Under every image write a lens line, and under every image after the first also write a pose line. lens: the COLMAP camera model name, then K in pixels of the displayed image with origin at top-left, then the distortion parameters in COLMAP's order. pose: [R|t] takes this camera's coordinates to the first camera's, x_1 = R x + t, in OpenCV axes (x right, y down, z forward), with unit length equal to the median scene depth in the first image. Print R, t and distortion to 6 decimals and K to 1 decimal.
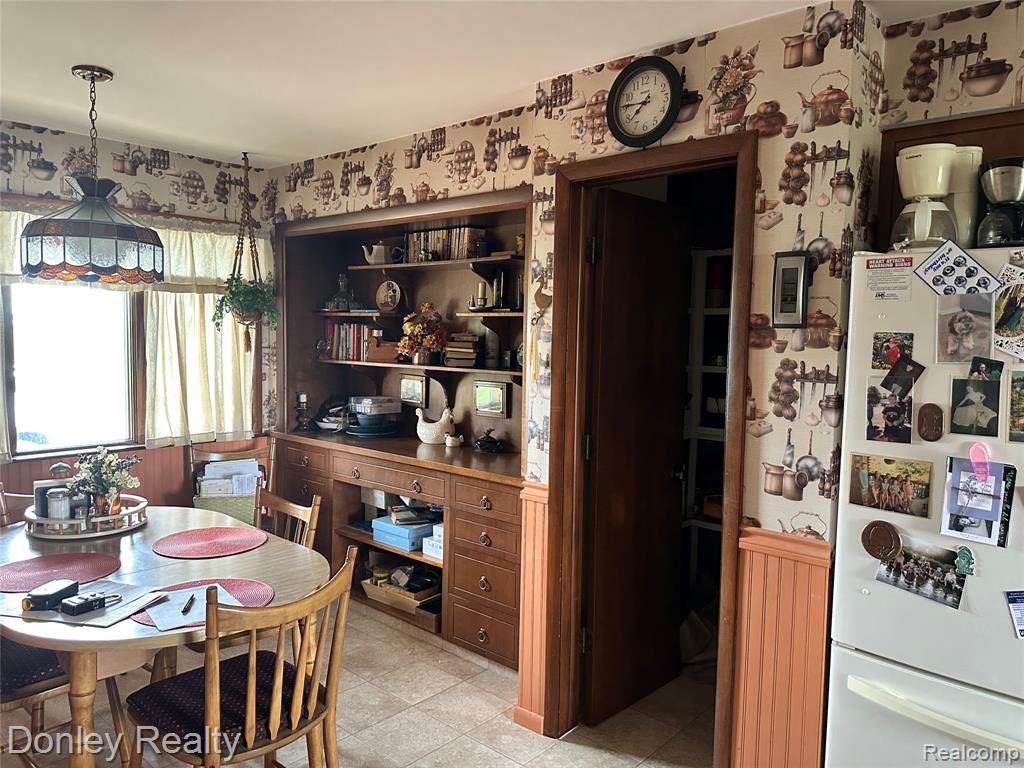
lens RADIAL K [[720.9, 0, 517.4], [0, 720.9, 380.5], [0, 0, 1]] dist [0.041574, -0.048421]
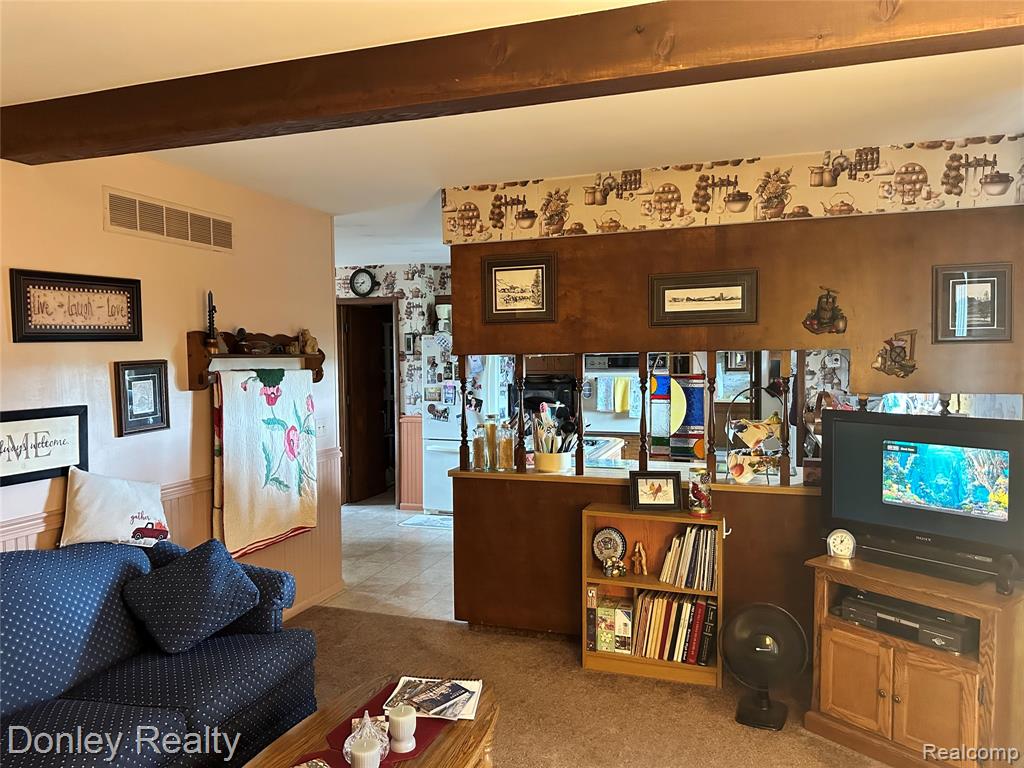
lens RADIAL K [[720.9, 0, 522.7], [0, 720.9, 389.2], [0, 0, 1]] dist [0.041574, -0.048421]
pose [[0.918863, -0.049212, 0.391495, -0.480745], [0.055071, 0.998475, -0.003744, 0.131340], [-0.390714, 0.025000, 0.920172, -2.354007]]
